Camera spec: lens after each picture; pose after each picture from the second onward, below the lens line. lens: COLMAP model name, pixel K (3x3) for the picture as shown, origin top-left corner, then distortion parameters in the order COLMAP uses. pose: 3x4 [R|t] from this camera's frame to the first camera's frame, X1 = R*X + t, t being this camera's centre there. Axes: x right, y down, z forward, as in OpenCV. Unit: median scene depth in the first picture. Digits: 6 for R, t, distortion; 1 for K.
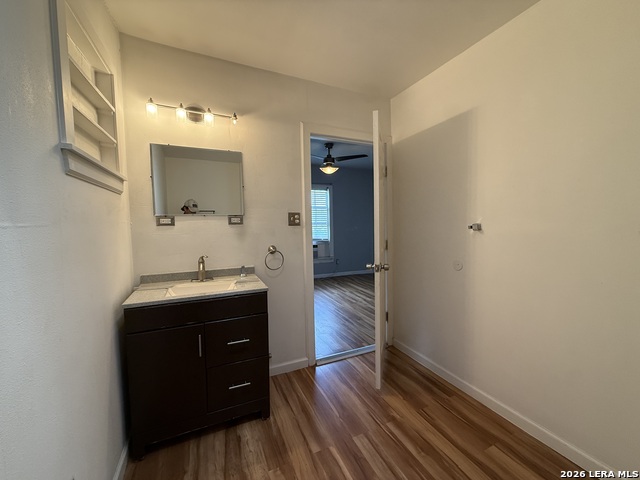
lens RADIAL K [[256.1, 0, 319.2], [0, 256.1, 239.9], [0, 0, 1]] dist [-0.002038, 0.000536]
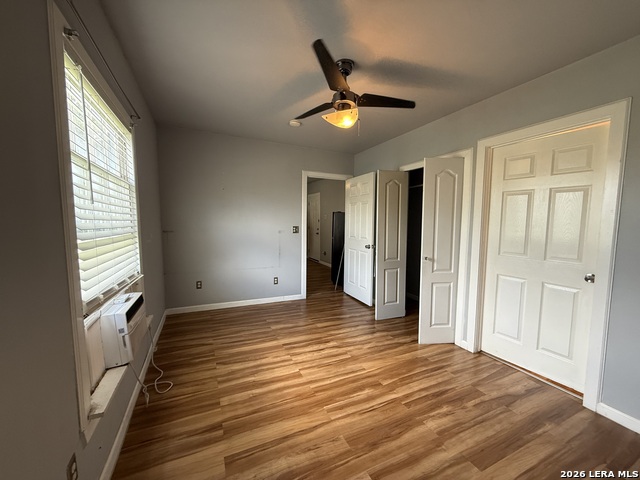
lens RADIAL K [[256.1, 0, 315.3], [0, 256.1, 243.0], [0, 0, 1]] dist [-0.002038, 0.000536]
pose [[-0.002250, -0.075886, 0.997114, -0.320089], [0.055827, 0.995552, 0.075893, -0.055664], [-0.998438, 0.055836, 0.001997, 0.752656]]
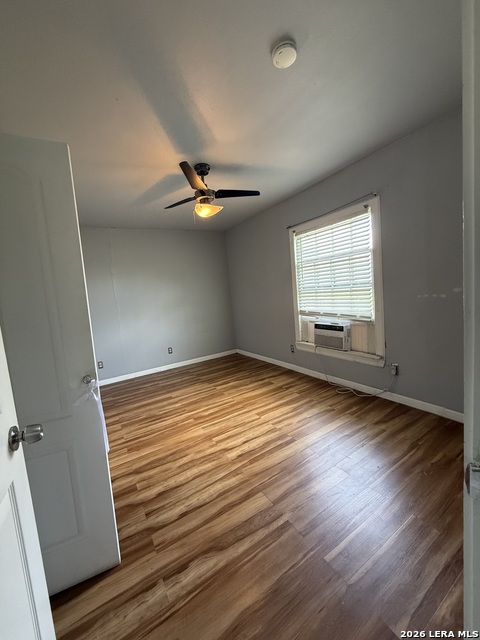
lens RADIAL K [[256.1, 0, 242.7], [0, 256.1, 317.3], [0, 0, 1]] dist [-0.002038, 0.000536]
pose [[0.128809, 0.090664, -0.987516, 0.476239], [0.022724, 0.995281, 0.094341, -0.052322], [0.991409, -0.034592, 0.126141, 0.707462]]
